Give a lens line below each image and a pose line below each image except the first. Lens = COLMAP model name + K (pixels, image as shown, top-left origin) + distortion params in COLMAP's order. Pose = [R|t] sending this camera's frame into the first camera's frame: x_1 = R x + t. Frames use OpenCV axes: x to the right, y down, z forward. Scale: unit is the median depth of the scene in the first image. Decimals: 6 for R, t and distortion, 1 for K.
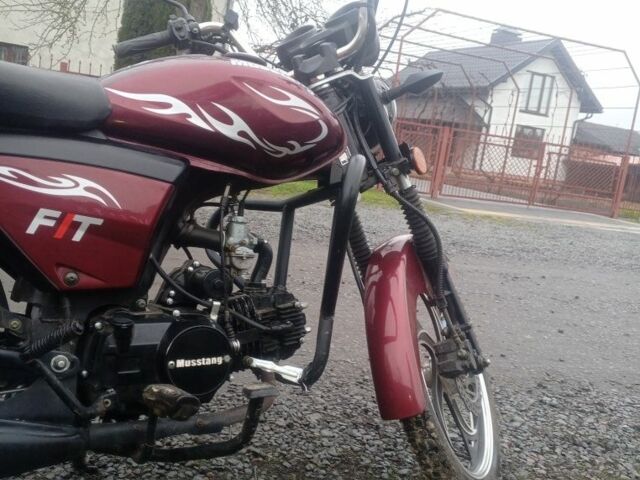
lens RADIAL K [[692.8, 0, 320.0], [0, 692.8, 240.0], [0, 0, 1]] dist [0.048206, -0.018227]
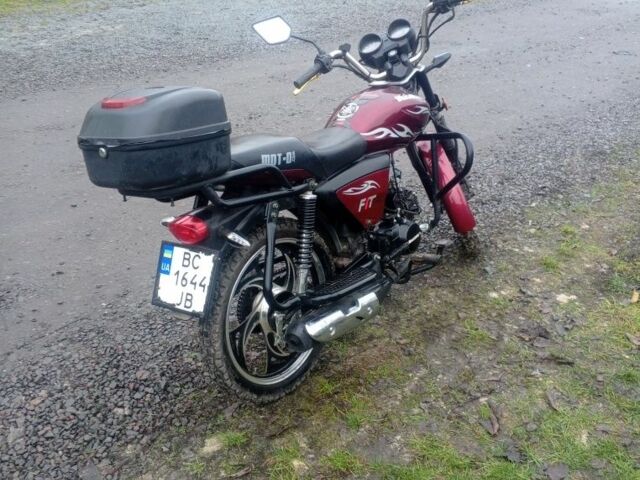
lens RADIAL K [[692.8, 0, 320.0], [0, 692.8, 240.0], [0, 0, 1]] dist [0.048206, -0.018227]
pose [[0.908934, -0.288379, 0.301125, -0.879598], [0.157550, 0.906236, 0.392319, -0.592159], [-0.386027, -0.309150, 0.869143, -0.677489]]
